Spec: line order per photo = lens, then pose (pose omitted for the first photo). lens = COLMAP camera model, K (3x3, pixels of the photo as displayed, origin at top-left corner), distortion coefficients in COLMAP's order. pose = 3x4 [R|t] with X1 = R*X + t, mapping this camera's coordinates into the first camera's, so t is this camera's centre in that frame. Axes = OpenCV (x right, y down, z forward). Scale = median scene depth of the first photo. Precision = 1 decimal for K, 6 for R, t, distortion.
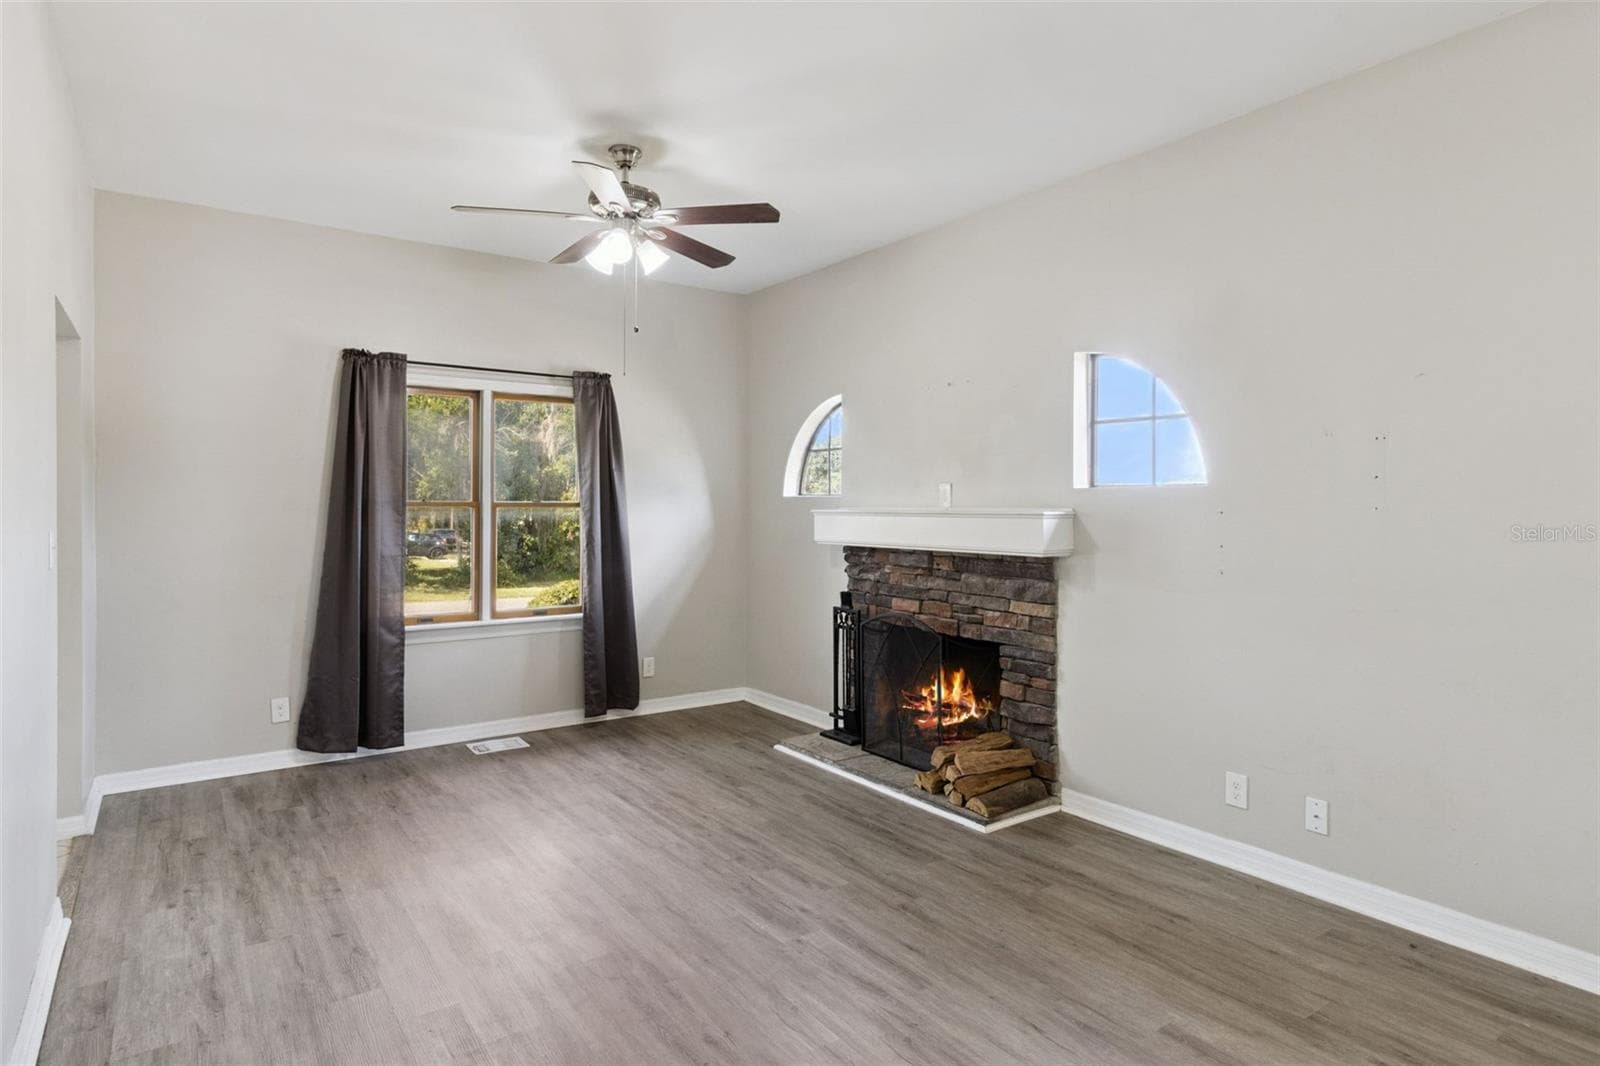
lens RADIAL K [[878.3, 0, 785.1], [0, 878.3, 510.5], [0, 0, 1]] dist [0.000711, 0.001336]
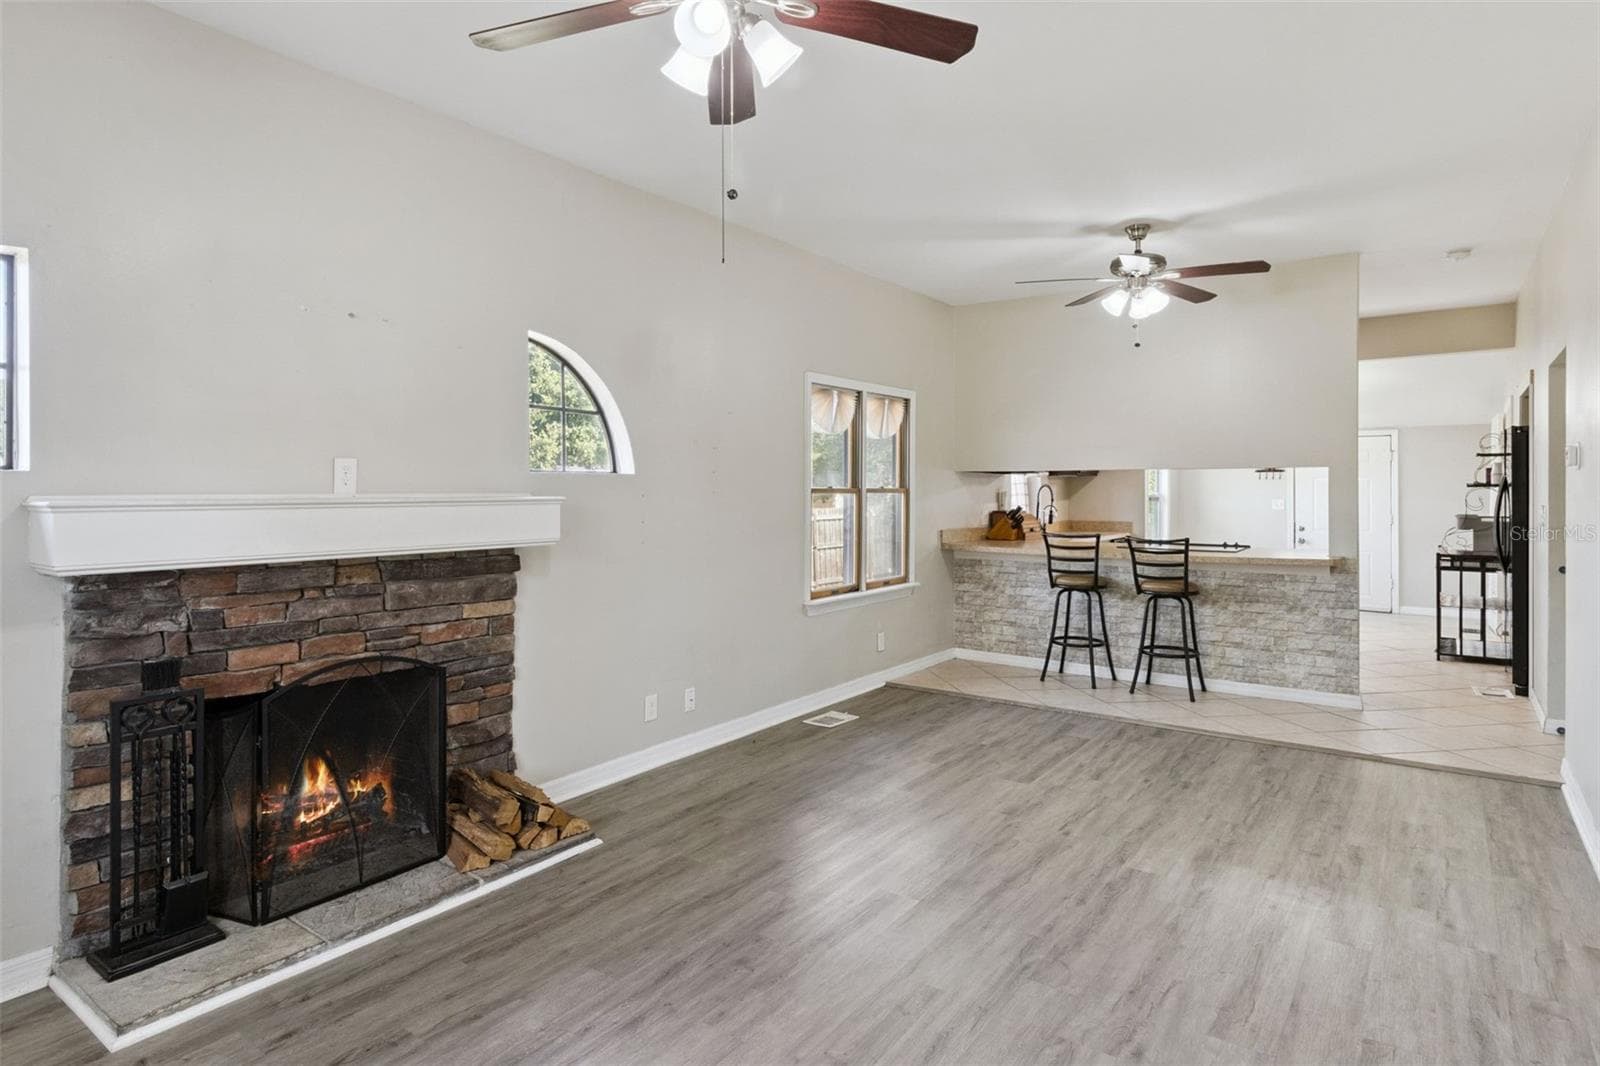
lens RADIAL K [[881.6, 0, 783.3], [0, 881.6, 489.9], [0, 0, 1]] dist [-0.000654, -0.000328]
pose [[-0.319874, -0.001216, 0.947459, -0.615441], [0.005932, 0.999977, 0.003286, -0.007149], [-0.947442, 0.006671, -0.319859, 0.956207]]
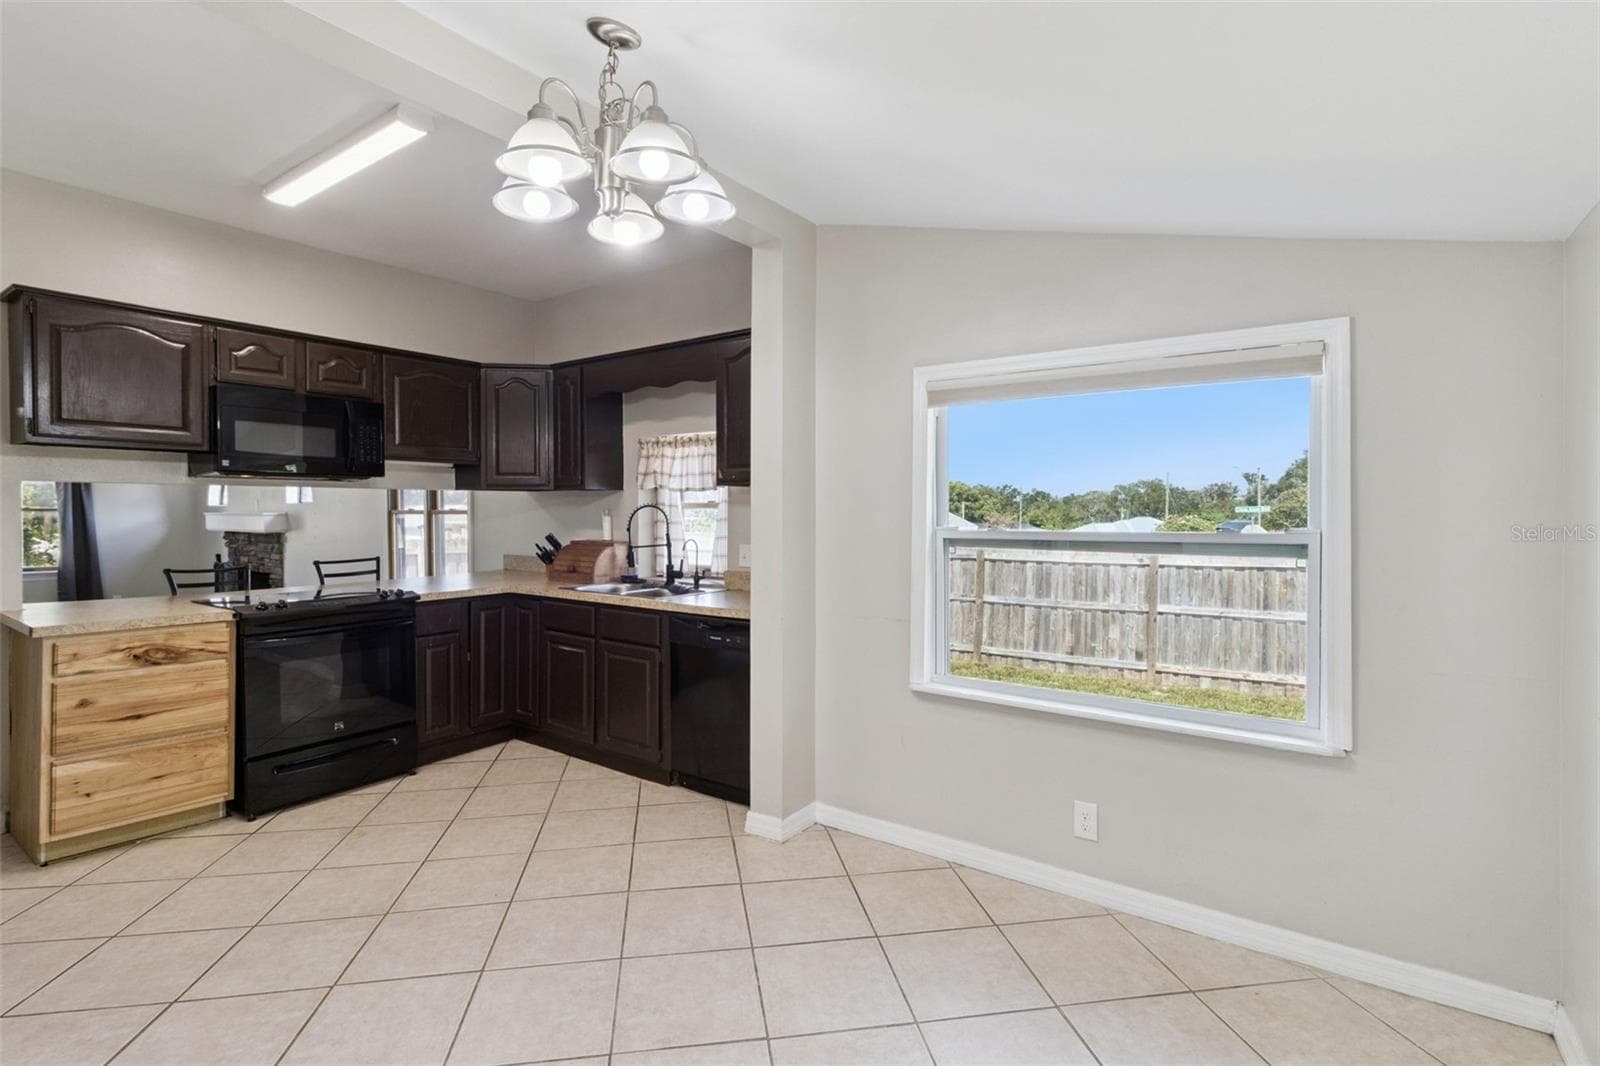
lens RADIAL K [[762.5, 0, 801.1], [0, 762.5, 511.5], [0, 0, 1]] dist [-0.000564, -0.000149]
pose [[0.942847, -0.003008, 0.333214, 0.860088], [0.003360, 0.999994, -0.000481, 0.001651], [-0.333210, 0.001573, 0.942851, -1.241649]]
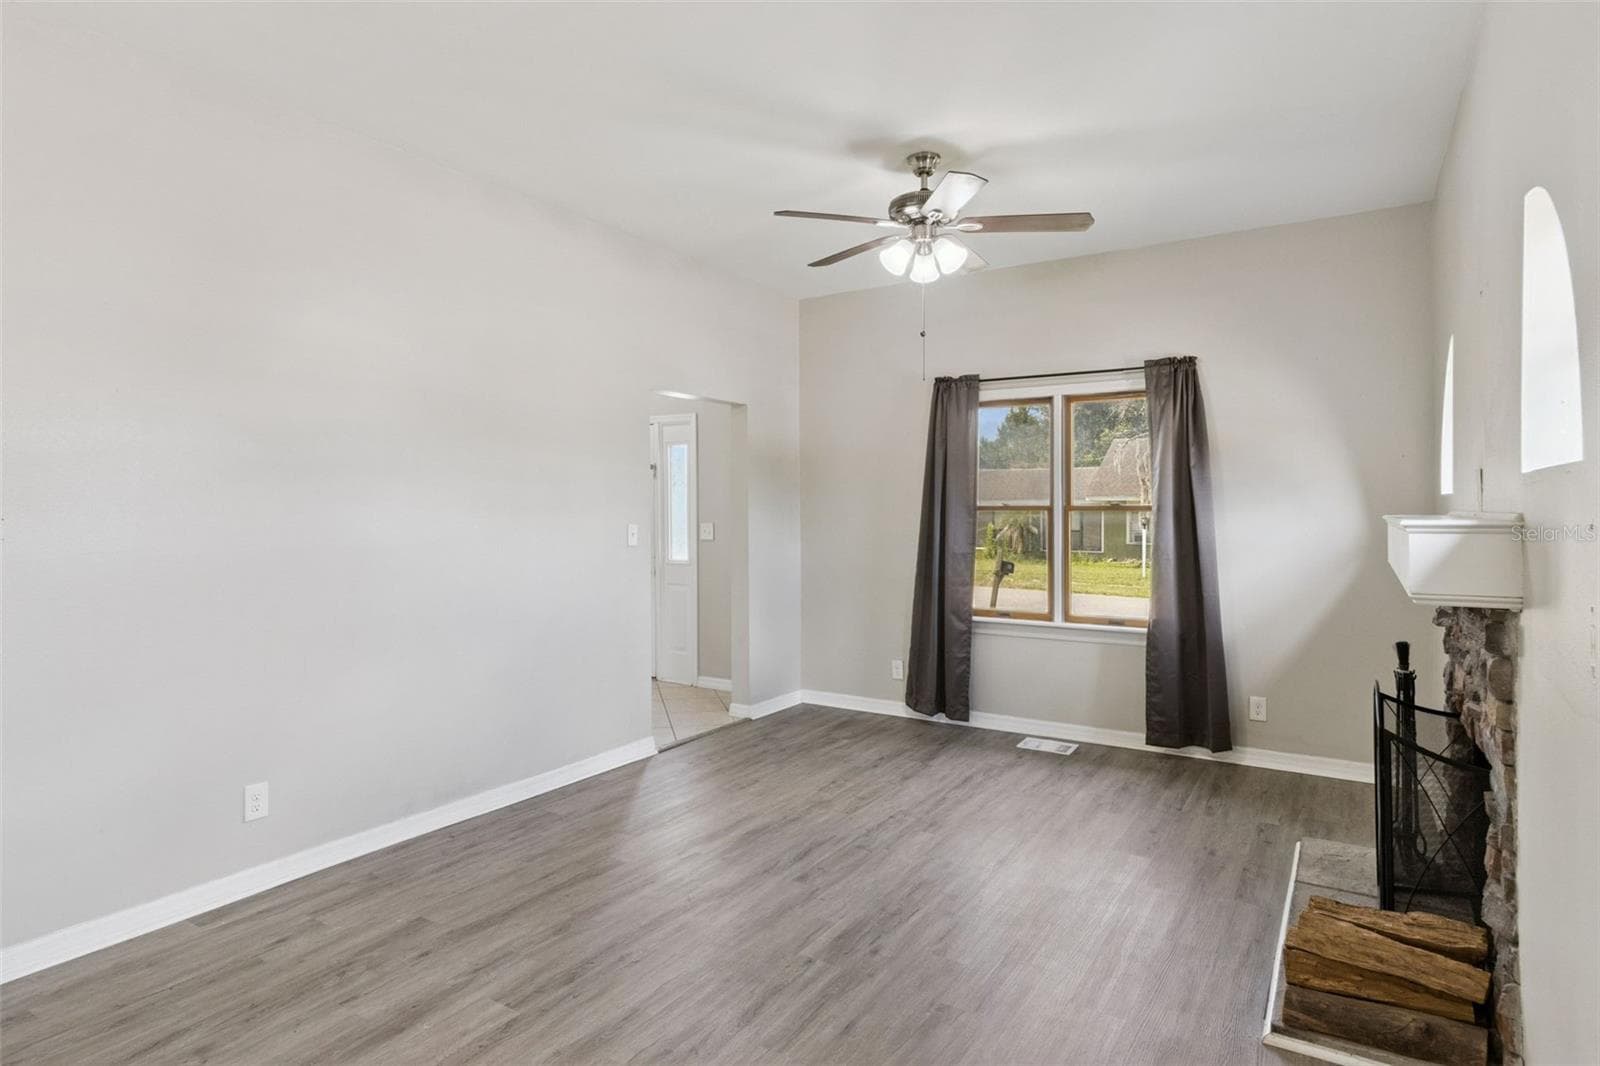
lens RADIAL K [[878.3, 0, 785.1], [0, 878.3, 510.5], [0, 0, 1]] dist [0.000711, 0.001336]
pose [[0.376692, 0.000808, -0.926338, 0.576806], [-0.003721, 0.999993, -0.000641, -0.002561], [0.926331, 0.003688, 0.376692, 0.392019]]
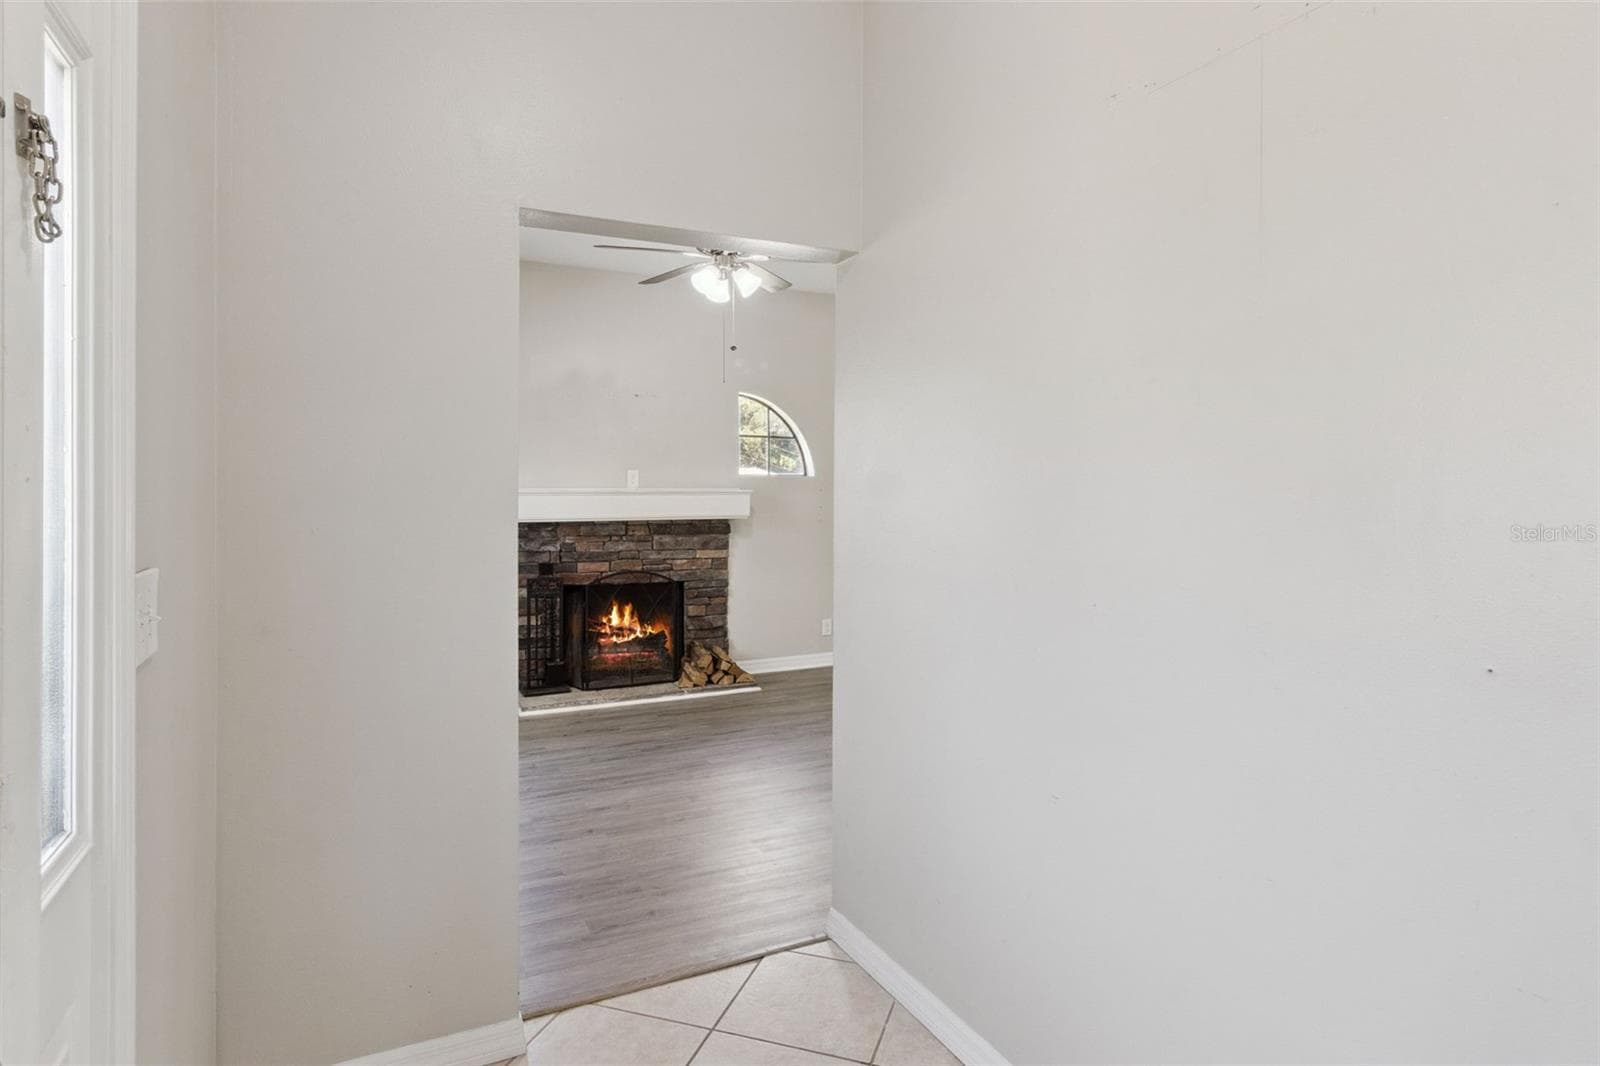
lens RADIAL K [[881.6, 0, 783.3], [0, 881.6, 489.9], [0, 0, 1]] dist [-0.000654, -0.000328]
pose [[0.163600, -0.006422, 0.986506, -1.167550], [0.004090, 0.999975, 0.005832, -0.008042], [-0.986518, 0.003081, 0.163622, 0.595017]]
